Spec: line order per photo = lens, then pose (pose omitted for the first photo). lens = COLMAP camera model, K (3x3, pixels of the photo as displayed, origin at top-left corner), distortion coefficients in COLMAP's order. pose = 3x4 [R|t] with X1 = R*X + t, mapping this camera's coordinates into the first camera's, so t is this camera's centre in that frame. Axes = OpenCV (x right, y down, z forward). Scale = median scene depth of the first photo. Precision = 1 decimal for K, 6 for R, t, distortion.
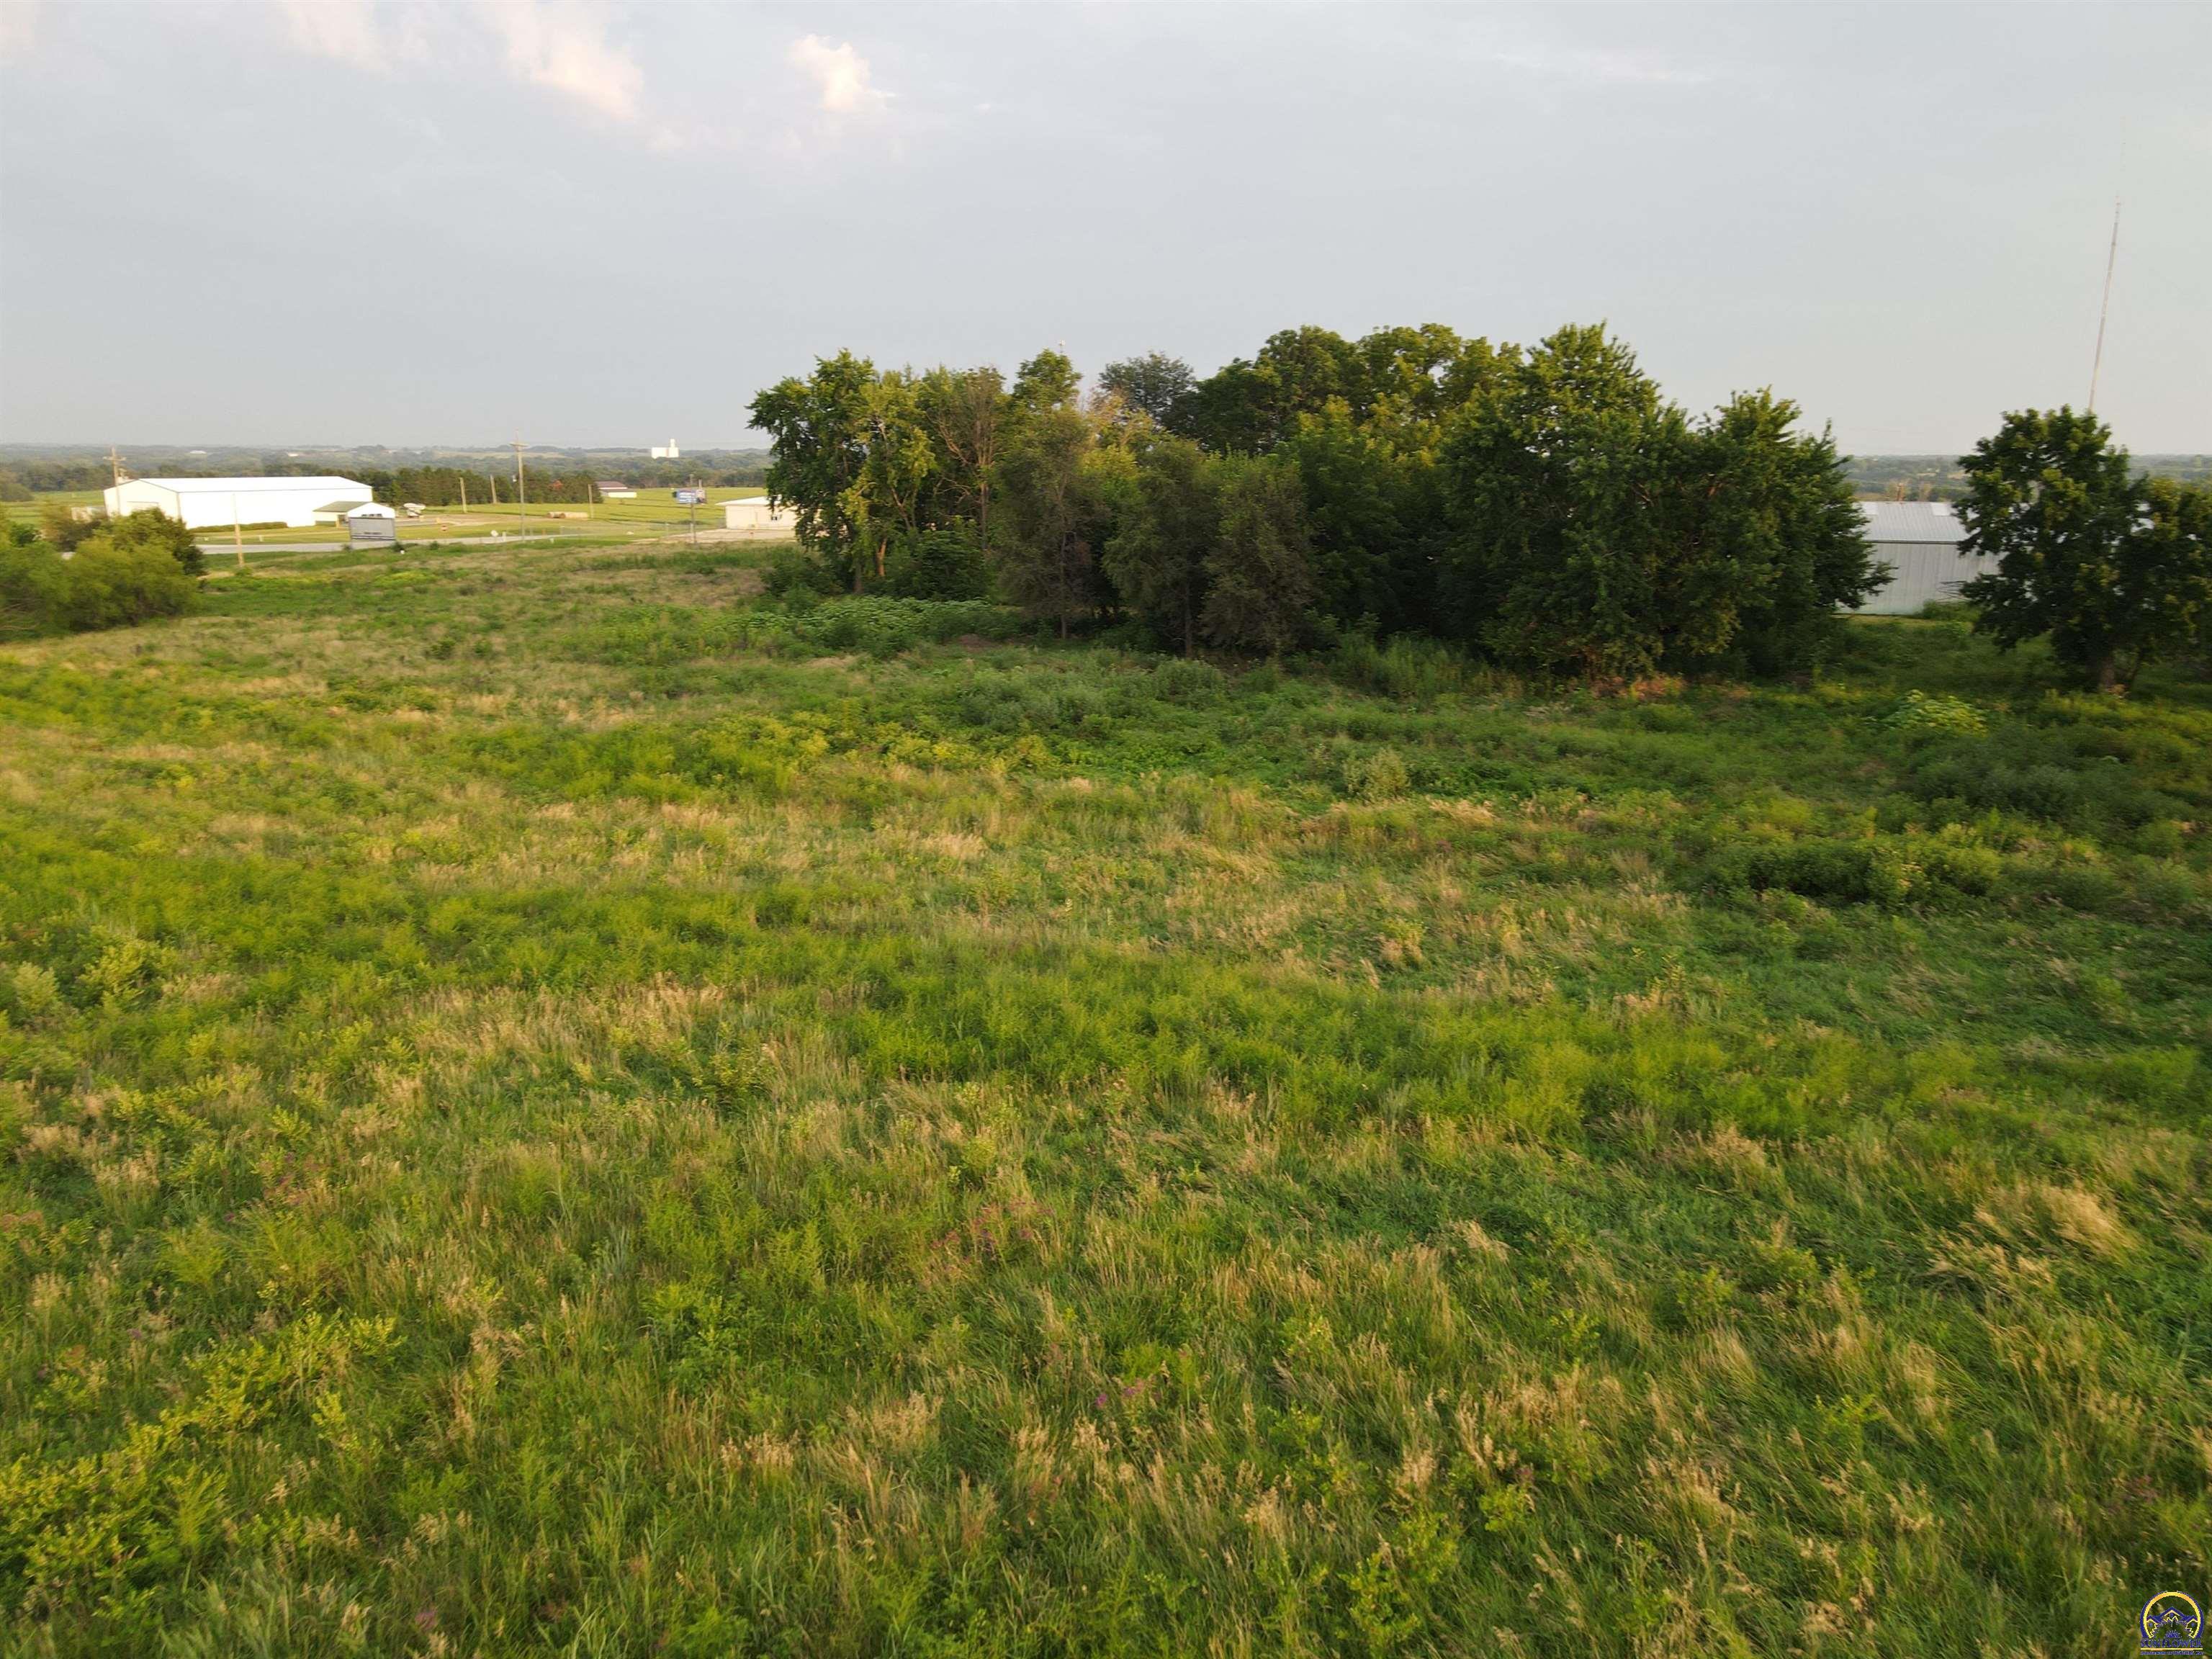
lens RADIAL K [[1631.9, 0, 1108.0], [0, 1631.9, 840.3], [0, 0, 1]] dist [0.001722, 0.024784]
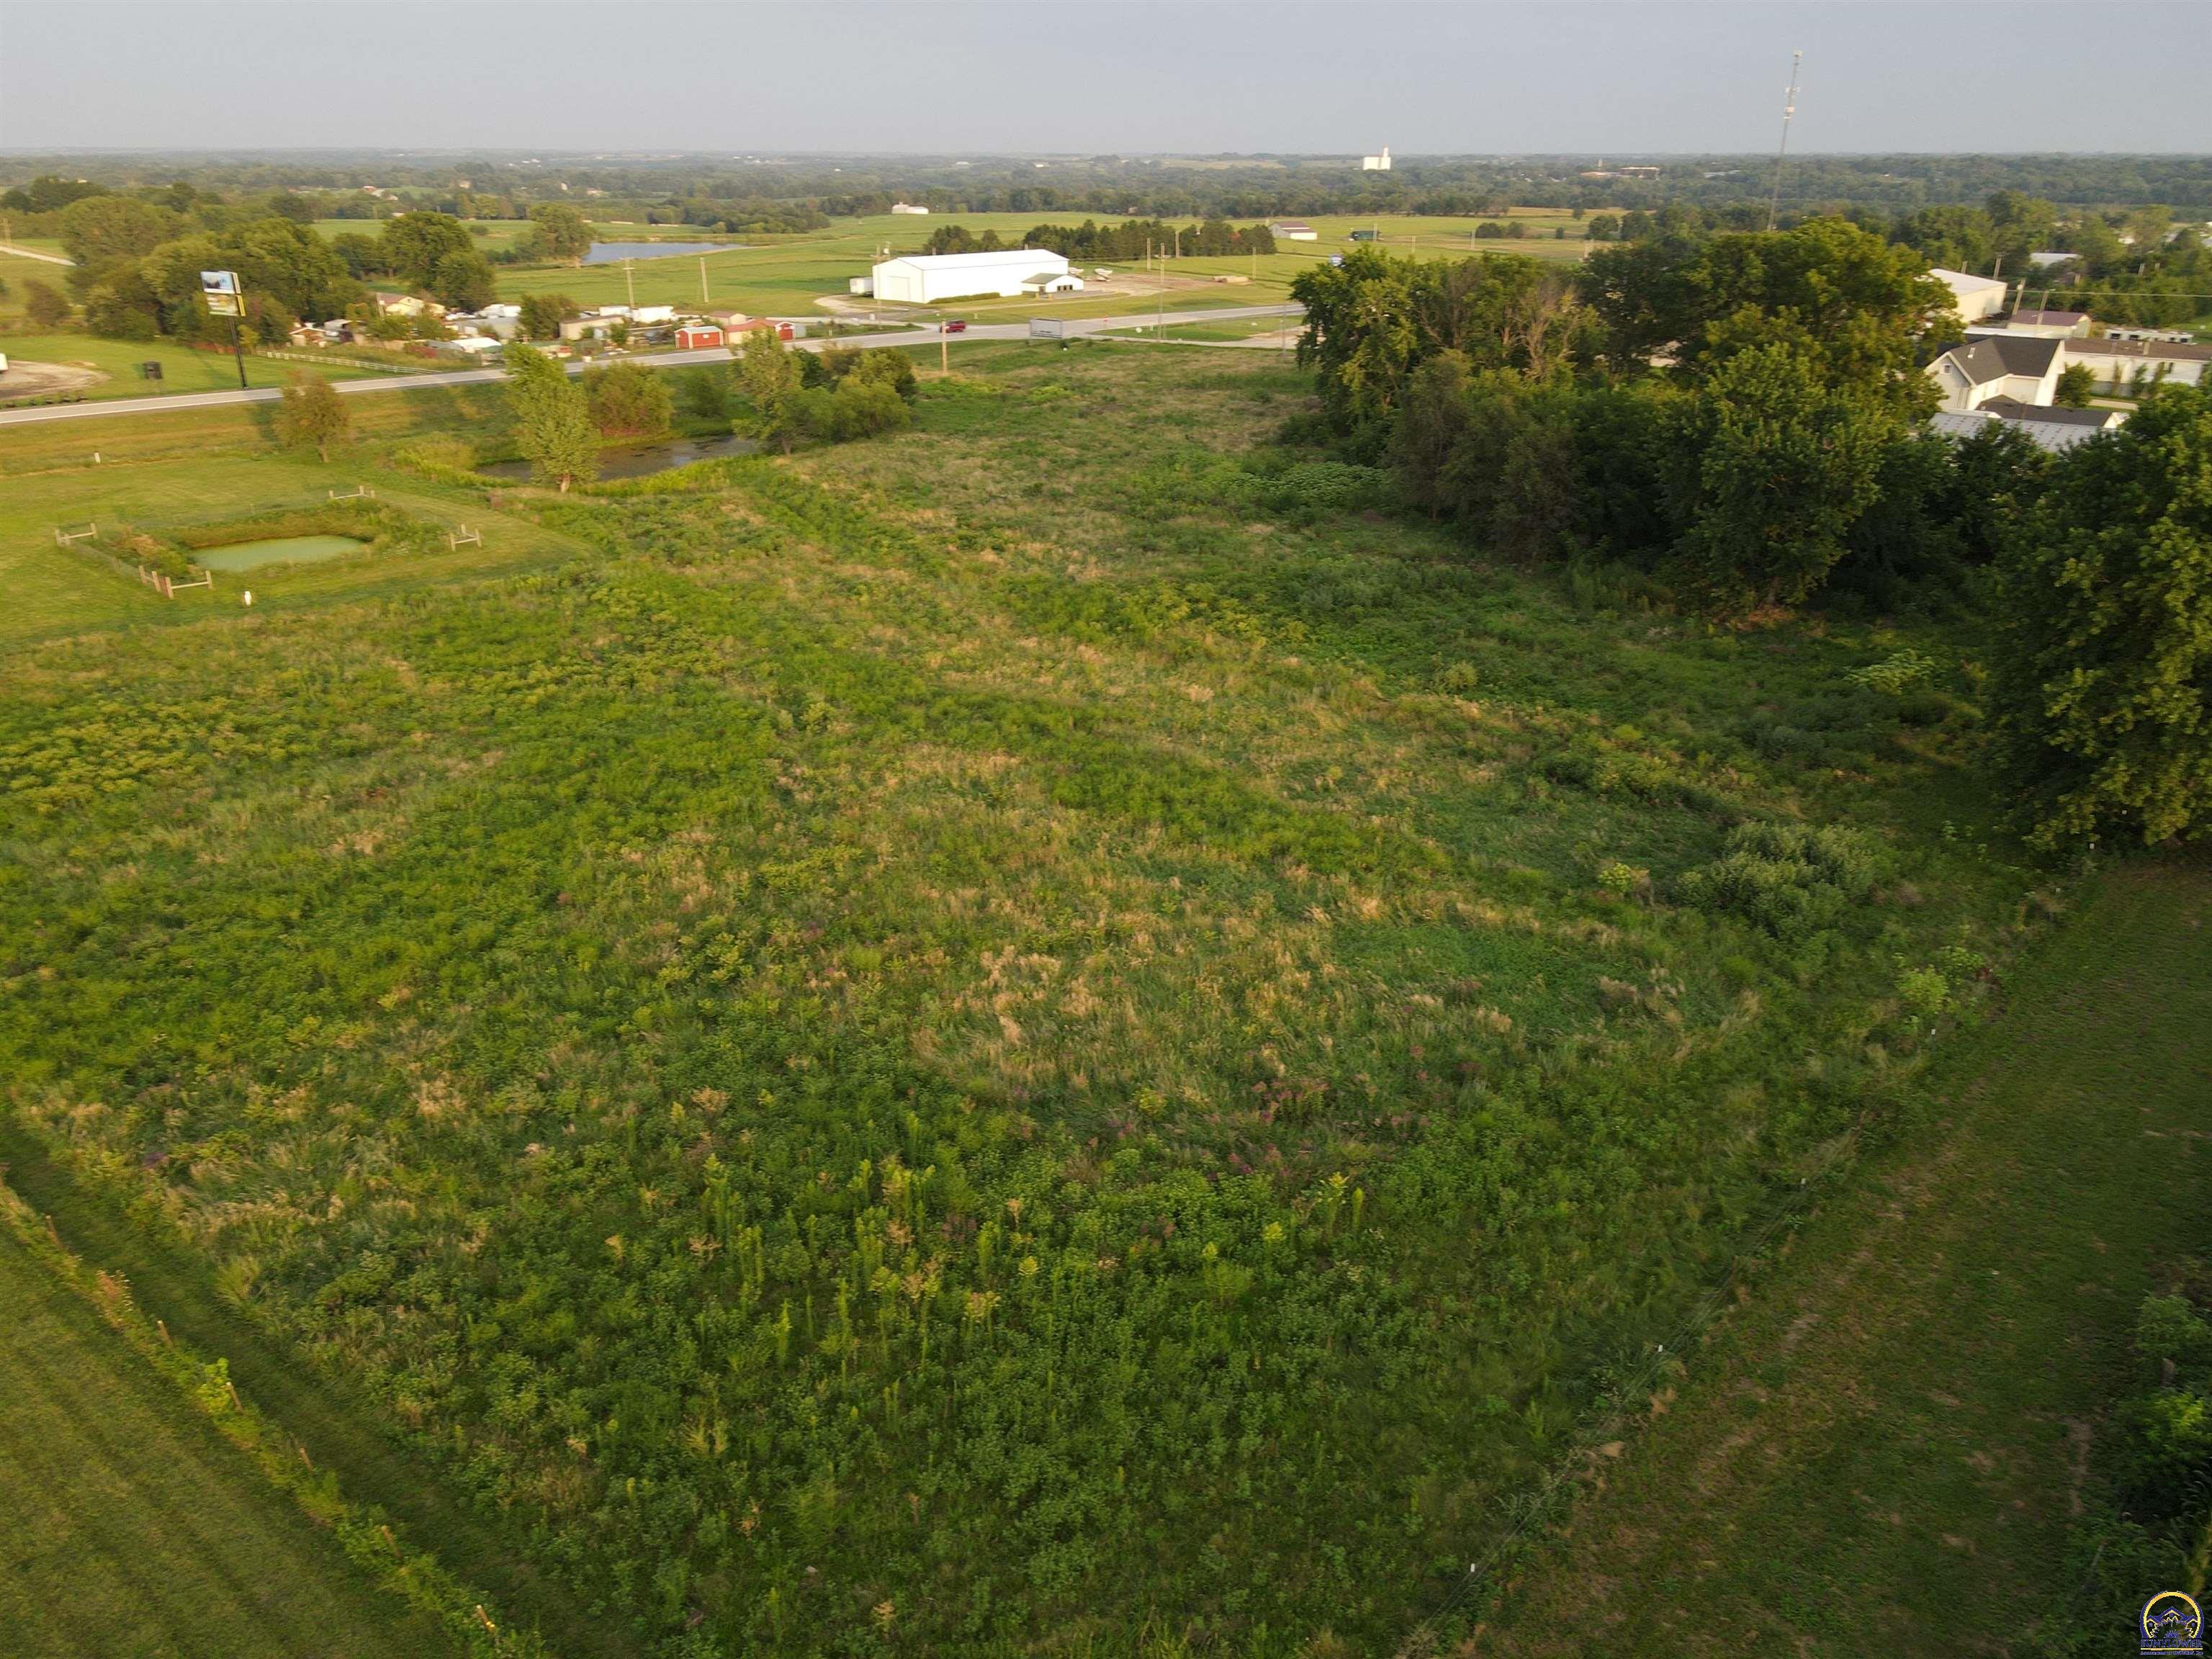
lens RADIAL K [[1631.9, 0, 1105.3], [0, 1631.9, 824.7], [0, 0, 1]] dist [0.001722, 0.024784]
pose [[0.914807, 0.150145, -0.374947, 0.732052], [-0.089781, 0.980704, 0.173665, -0.223240], [0.393786, -0.125206, 0.910635, -1.069627]]
